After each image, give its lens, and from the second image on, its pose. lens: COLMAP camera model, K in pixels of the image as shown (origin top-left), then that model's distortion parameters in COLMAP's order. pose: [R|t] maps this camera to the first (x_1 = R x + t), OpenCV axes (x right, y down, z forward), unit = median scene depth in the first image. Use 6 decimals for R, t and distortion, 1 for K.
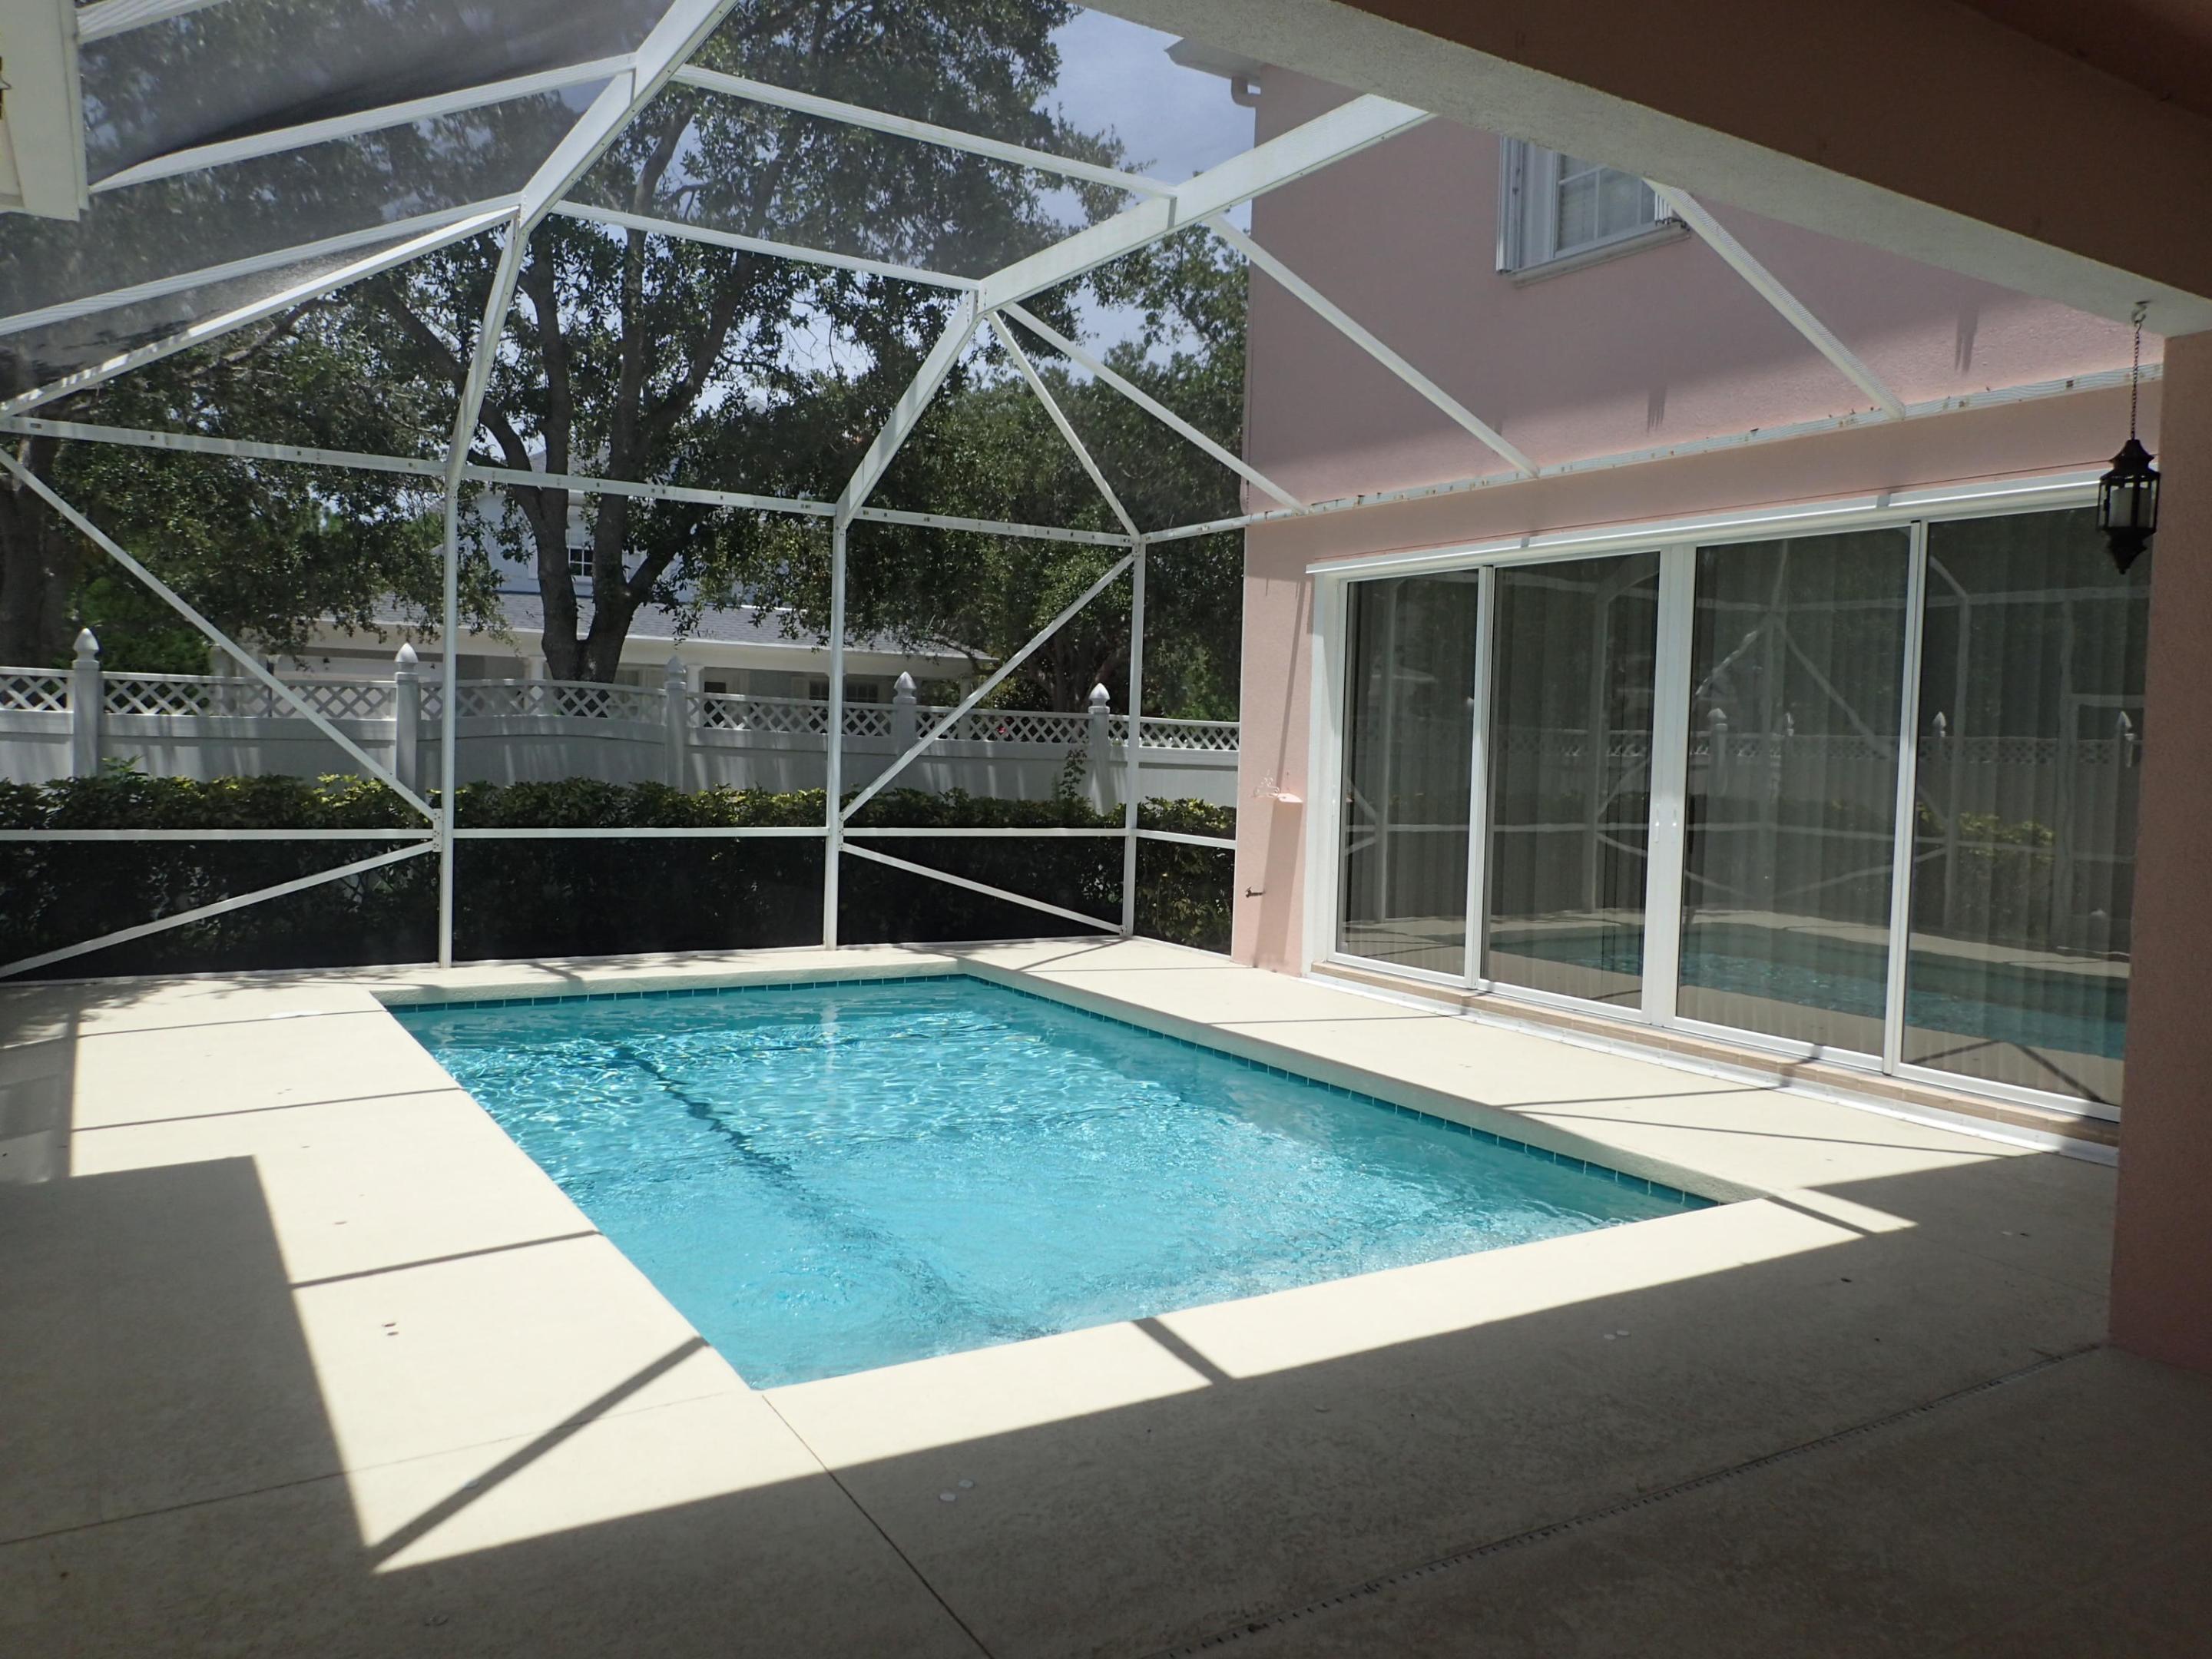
lens RADIAL K [[1633.8, 0, 1107.3], [0, 1633.8, 826.9], [0, 0, 1]] dist [-0.005636, -0.003079]
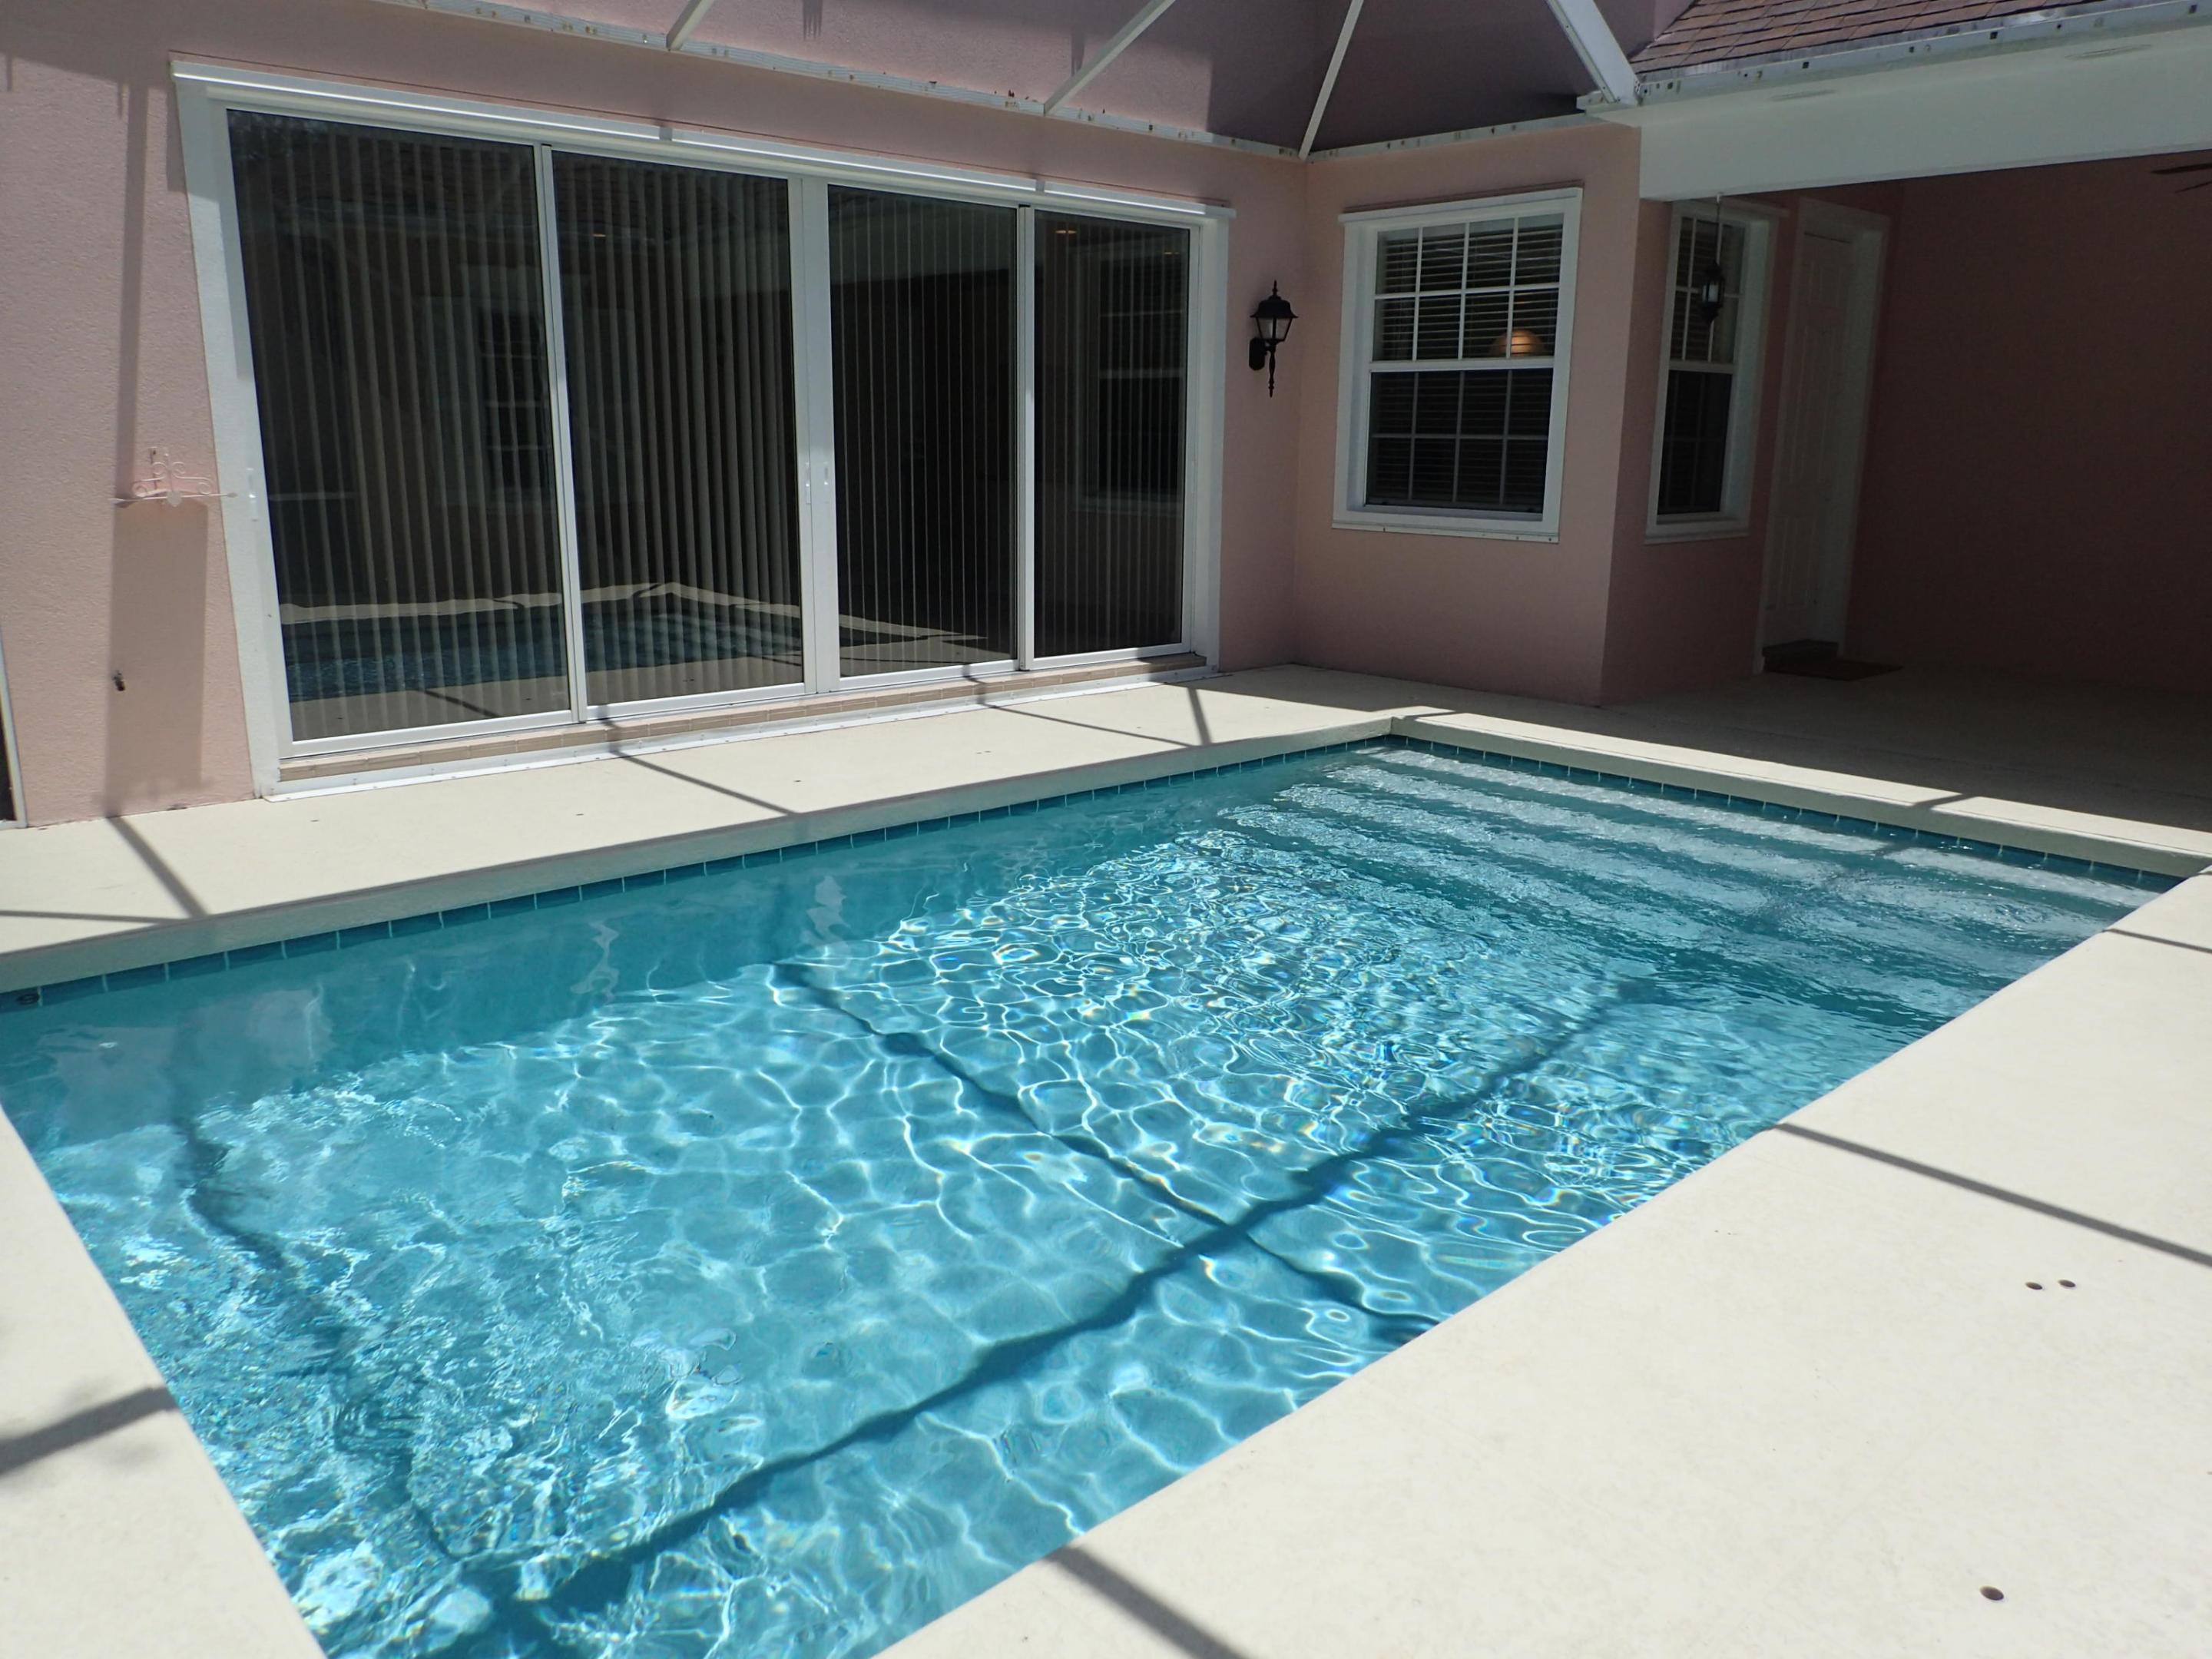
lens RADIAL K [[1633.8, 0, 1097.4], [0, 1633.8, 828.1], [0, 0, 1]] dist [-0.005636, -0.003079]
pose [[-0.189523, -0.253821, 0.948502, -0.623123], [0.044113, 0.962833, 0.266471, -0.052648], [-0.980885, 0.092344, -0.171282, 0.974636]]
